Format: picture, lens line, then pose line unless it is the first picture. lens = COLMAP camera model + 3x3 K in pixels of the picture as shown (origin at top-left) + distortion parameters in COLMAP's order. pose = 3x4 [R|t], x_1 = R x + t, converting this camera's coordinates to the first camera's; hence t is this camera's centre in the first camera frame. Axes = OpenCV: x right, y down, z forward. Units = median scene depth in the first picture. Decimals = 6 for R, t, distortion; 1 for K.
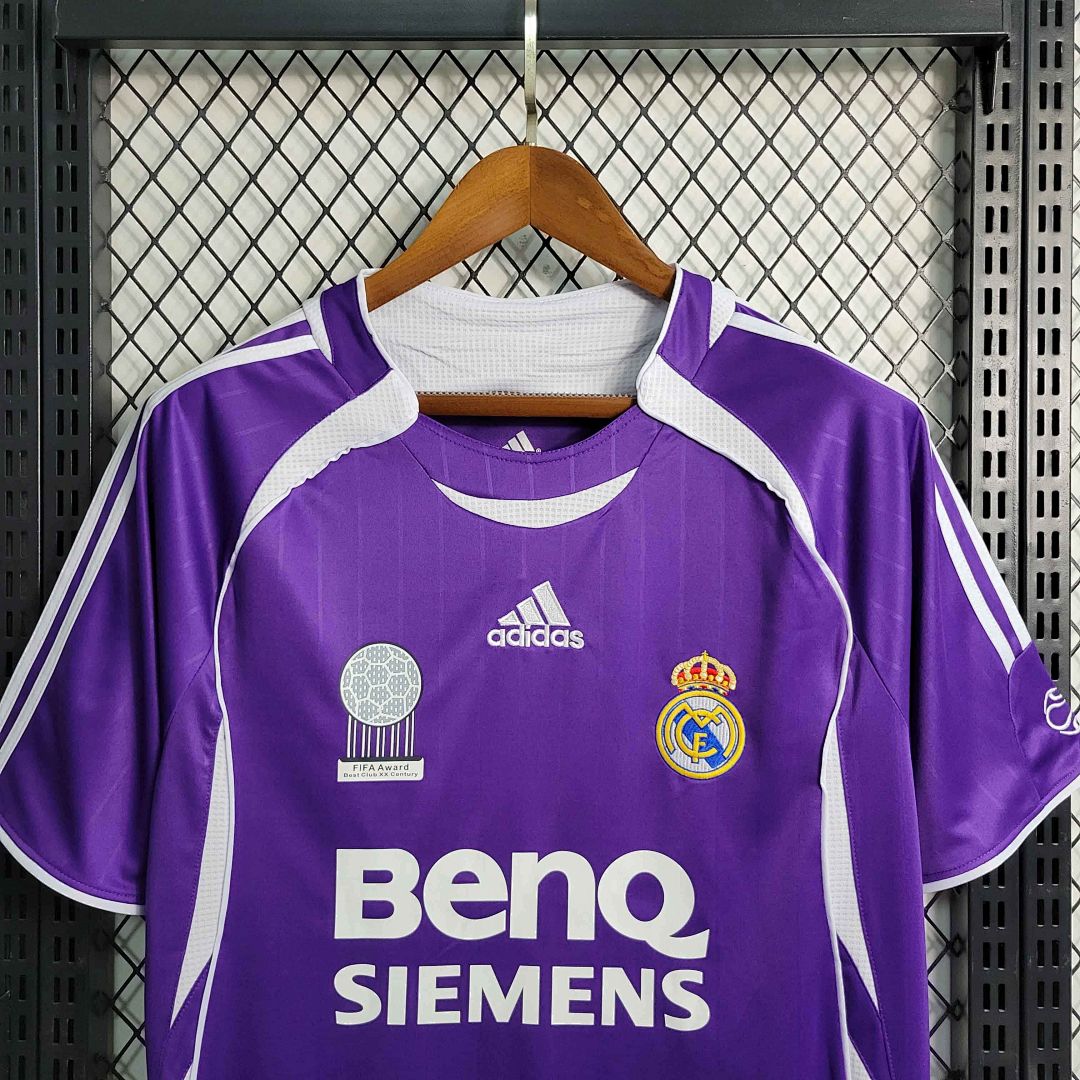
lens RADIAL K [[1164.3, 0, 541.3], [0, 1164.3, 558.6], [0, 0, 1]] dist [0.020119, 0.000000]
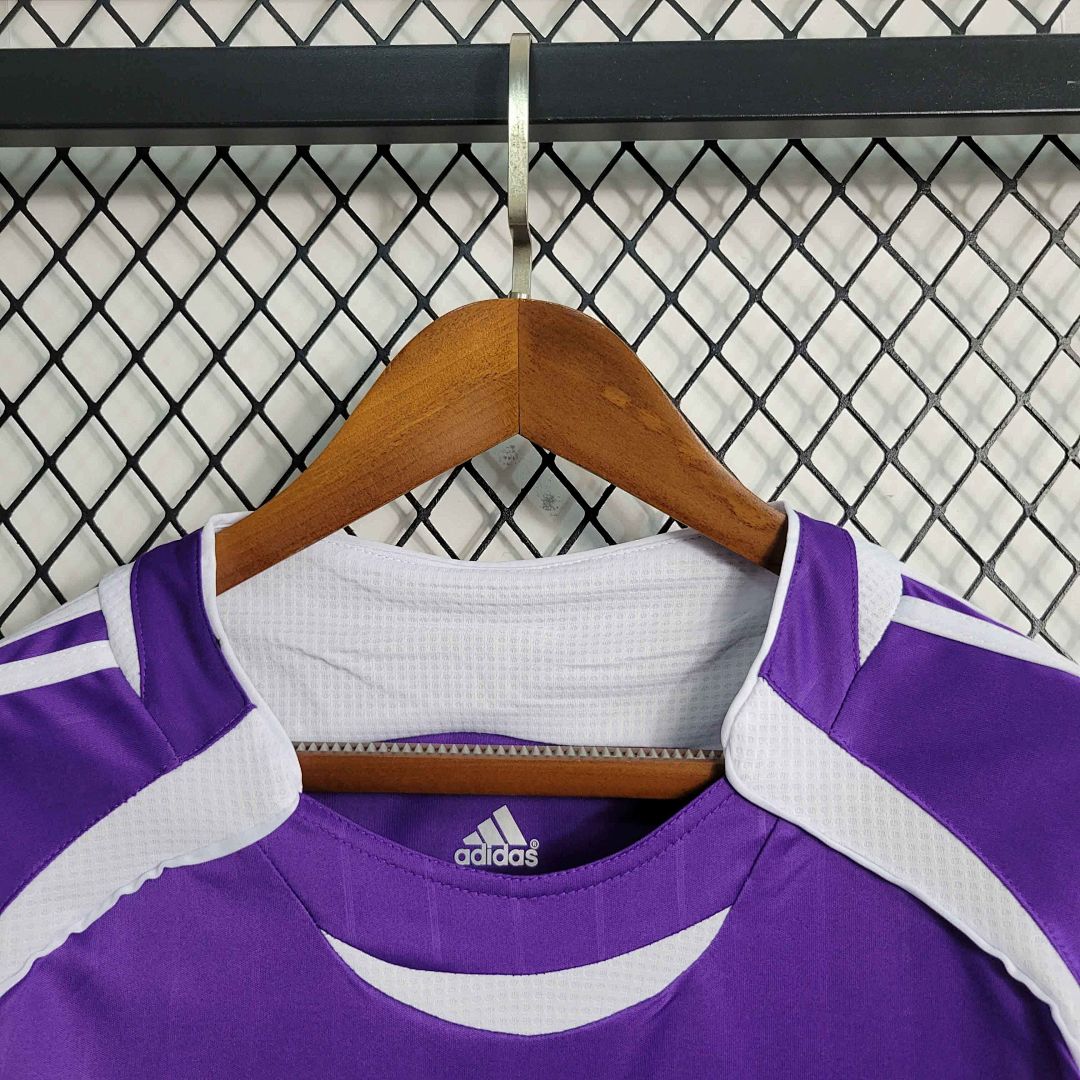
lens RADIAL K [[1164.3, 0, 533.4], [0, 1164.3, 535.4], [0, 0, 1]] dist [0.020119, 0.000000]
pose [[0.999864, -0.003350, -0.016135, 0.006222], [0.000856, 0.988349, -0.152204, -0.151777], [0.016457, 0.152170, 0.988217, 0.450840]]
